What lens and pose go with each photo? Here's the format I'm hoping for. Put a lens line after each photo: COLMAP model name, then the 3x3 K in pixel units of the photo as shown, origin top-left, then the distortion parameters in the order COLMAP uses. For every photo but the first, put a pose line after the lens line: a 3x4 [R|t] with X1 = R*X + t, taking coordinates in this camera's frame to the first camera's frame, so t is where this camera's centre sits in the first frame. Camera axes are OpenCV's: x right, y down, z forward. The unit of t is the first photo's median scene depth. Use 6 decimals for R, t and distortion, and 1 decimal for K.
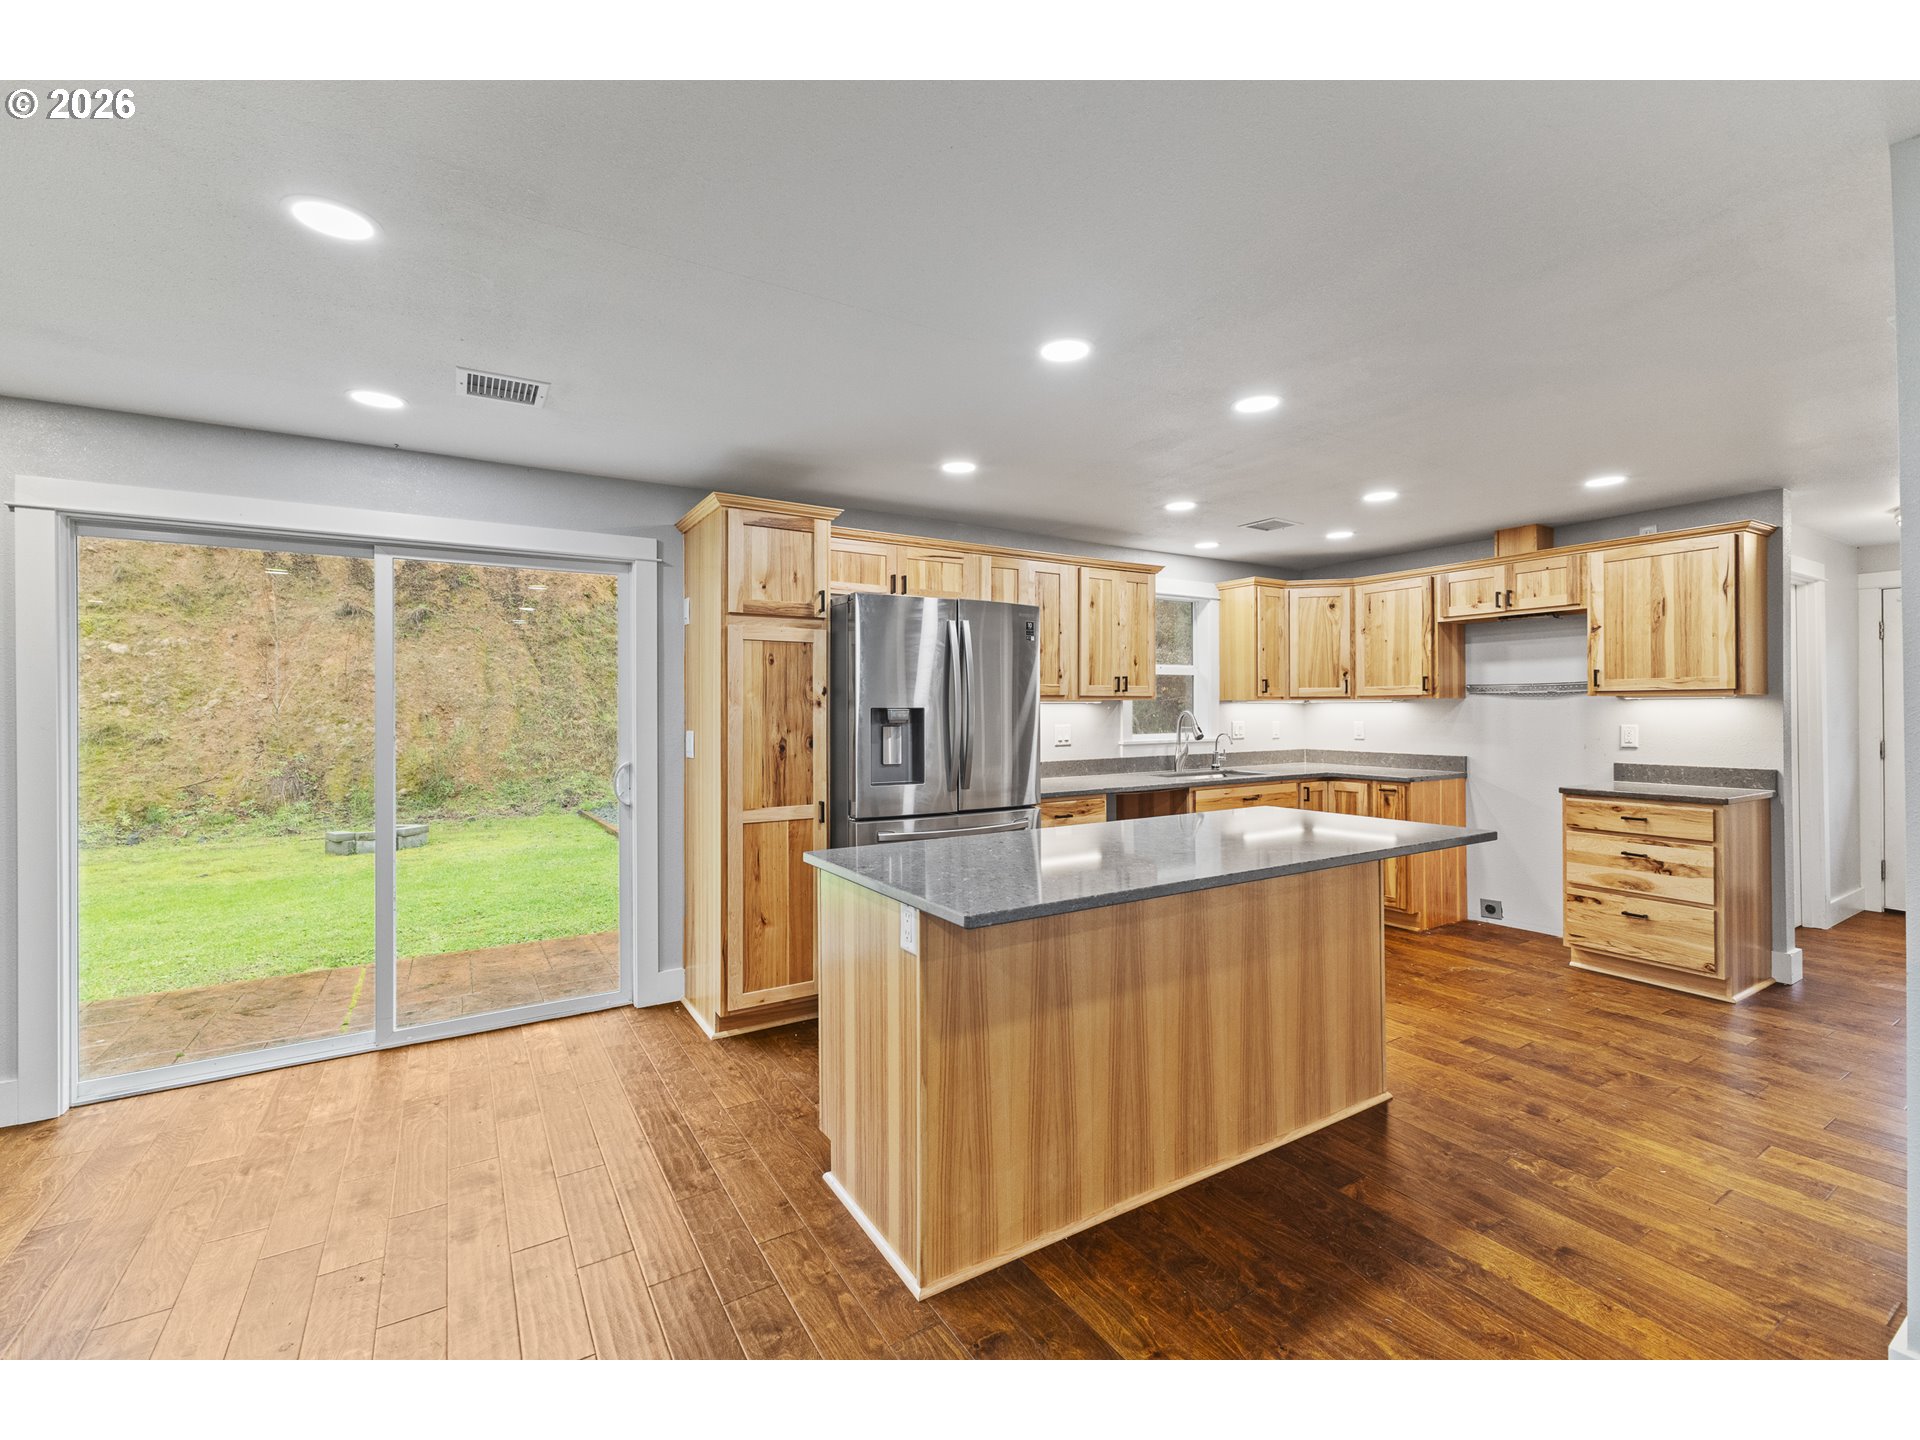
lens RADIAL K [[833.5, 0, 960.8], [0, 833.5, 707.7], [0, 0, 1]] dist [0.001056, -0.000090]
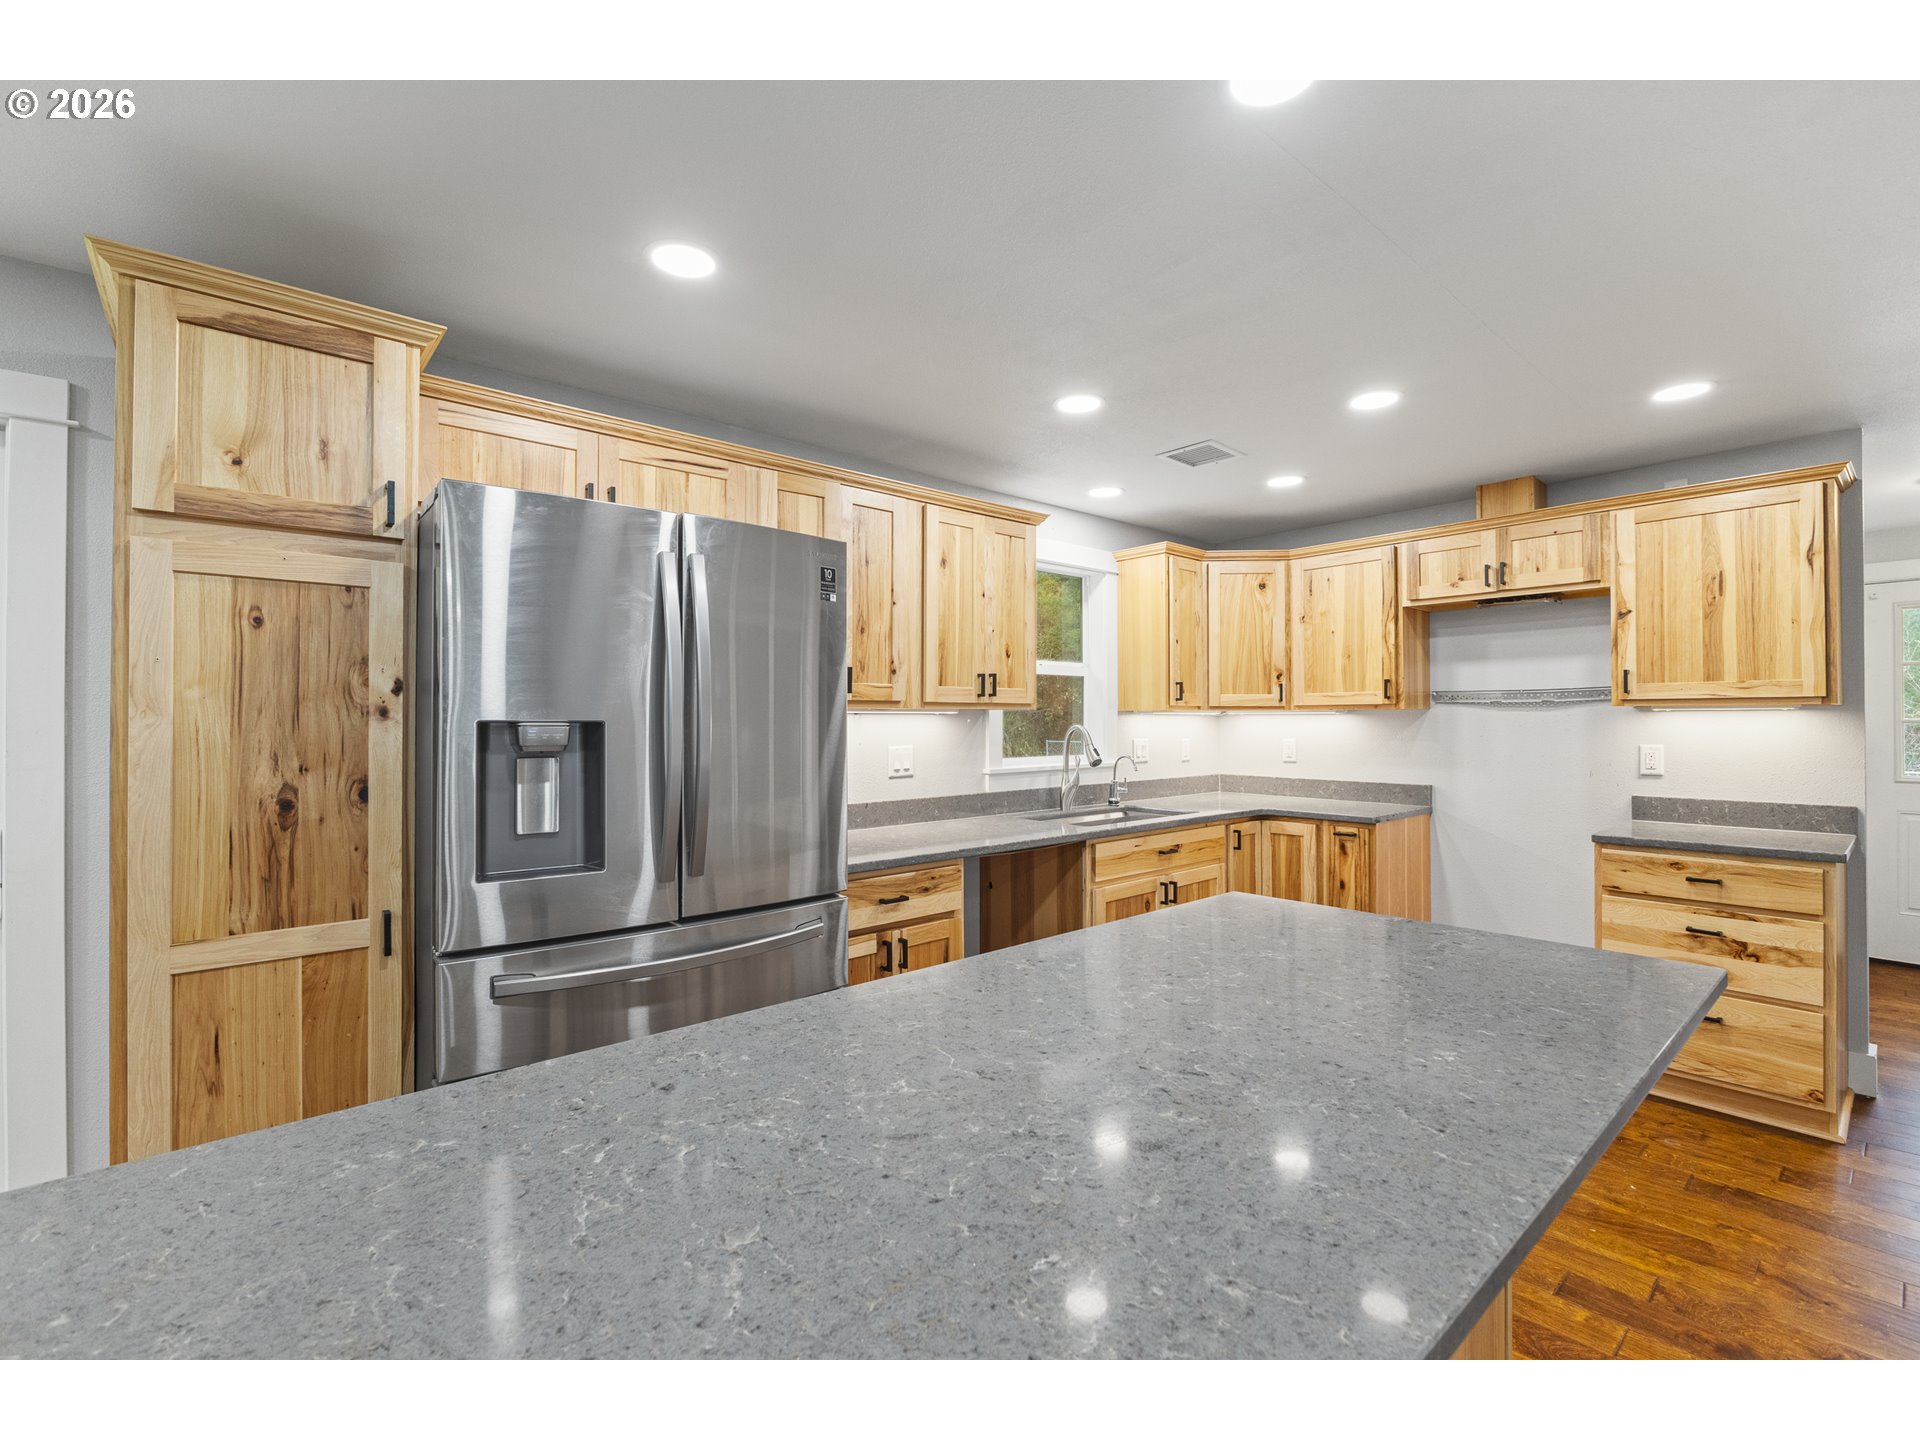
lens RADIAL K [[856.6, 0, 969.4], [0, 856.6, 711.3], [0, 0, 1]] dist [-0.000346, -0.000011]
pose [[0.985516, 0.003809, 0.169538, 0.065128], [-0.002223, 0.999952, -0.009546, -0.000946], [-0.169566, 0.009031, 0.985477, 0.341105]]
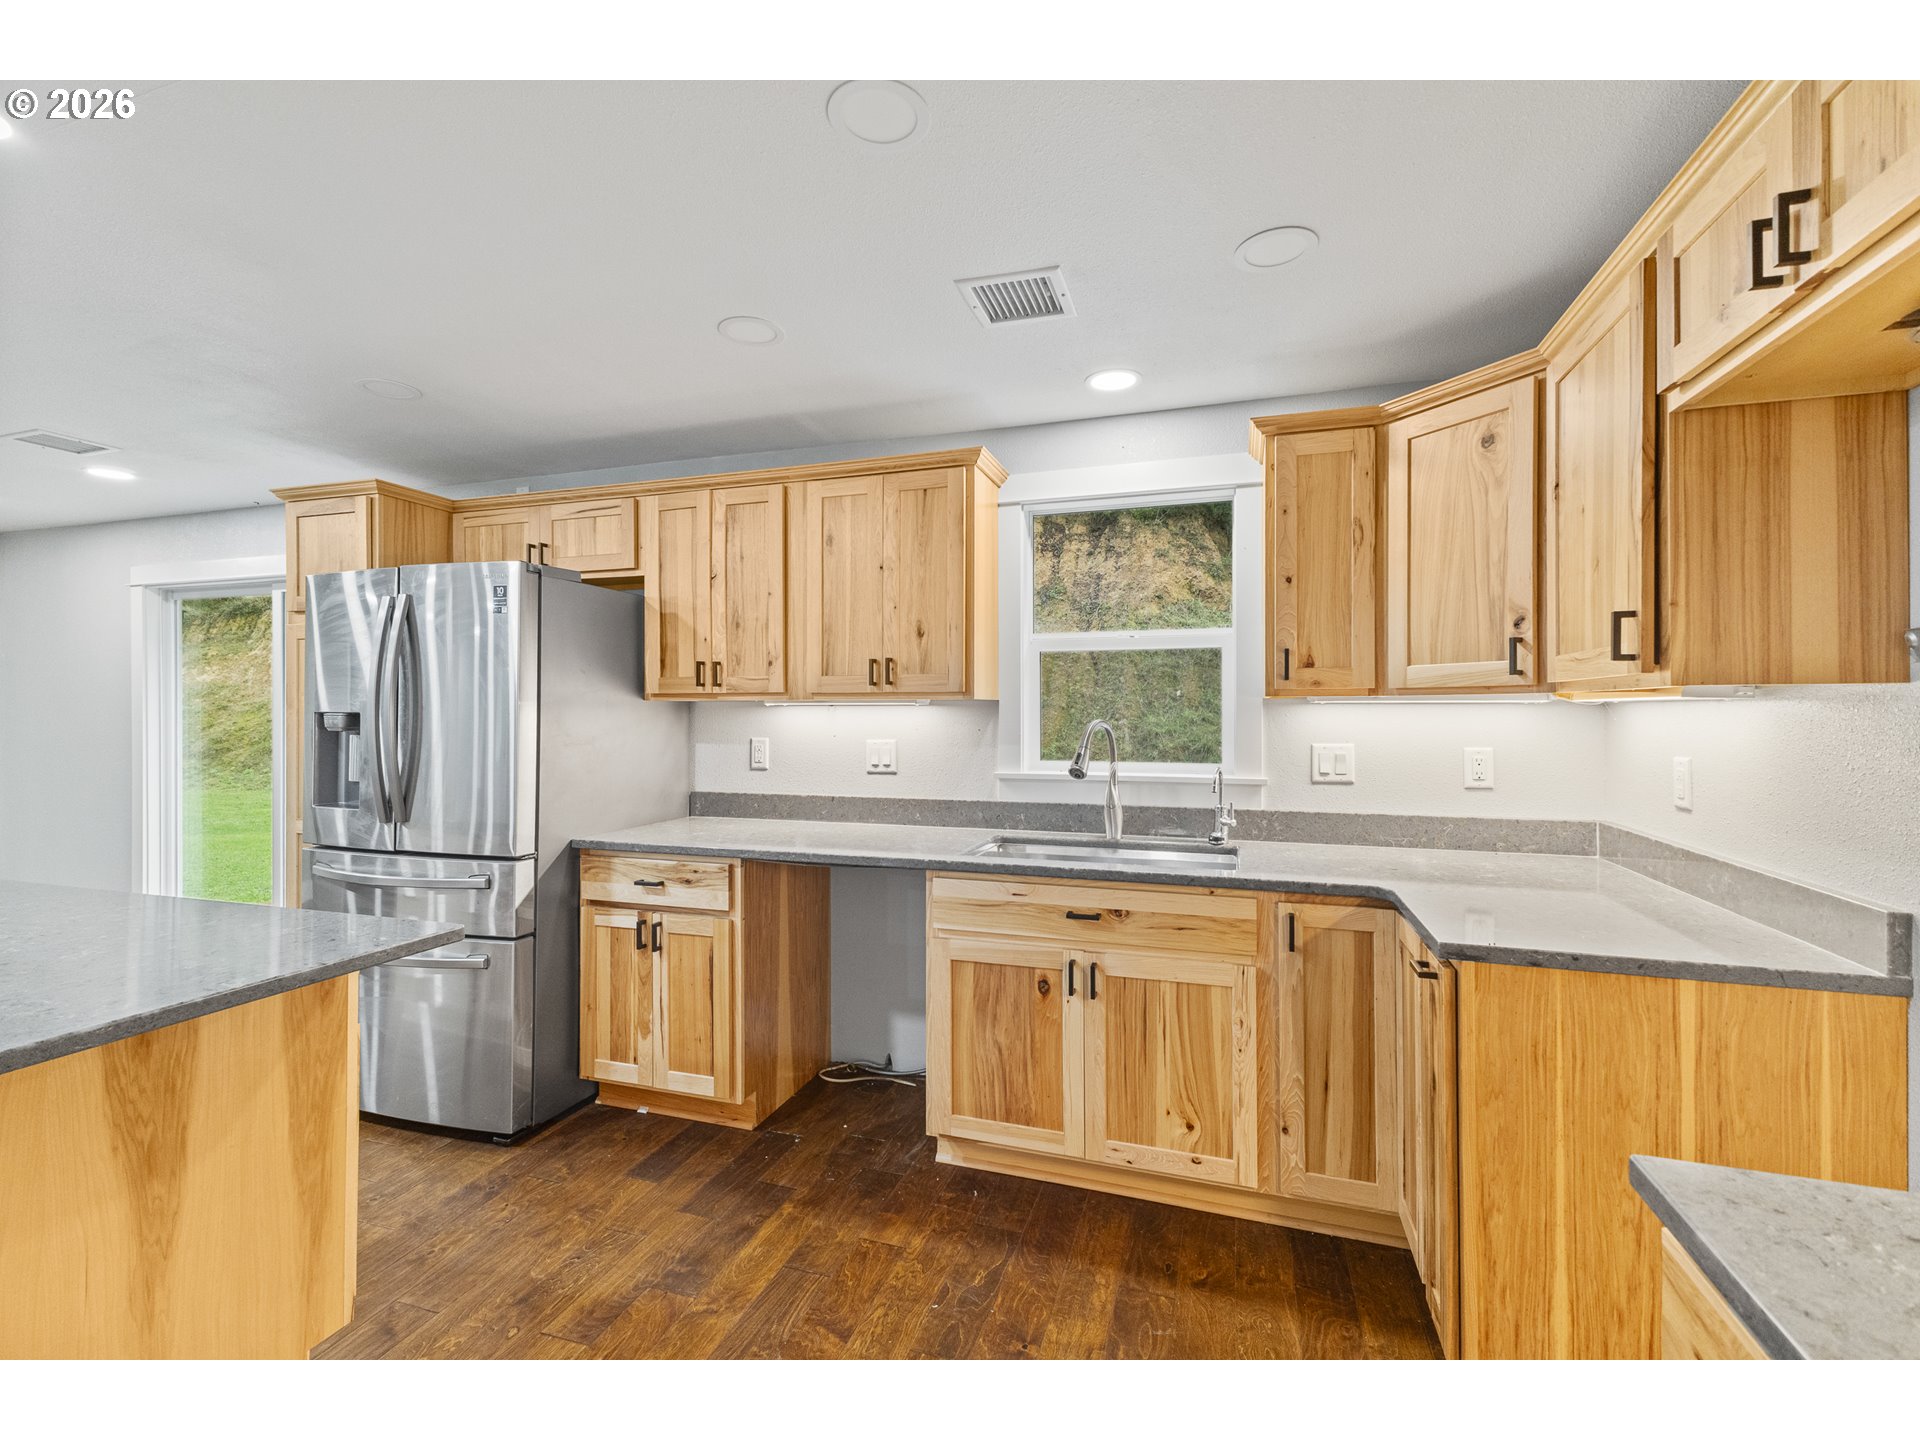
lens RADIAL K [[833.5, 0, 960.8], [0, 833.5, 707.7], [0, 0, 1]] dist [0.001056, -0.000090]
pose [[0.642605, 0.001085, -0.766197, 0.694771], [-0.000725, 0.999999, 0.000808, -0.004500], [0.766197, 0.000036, 0.642606, 0.701042]]
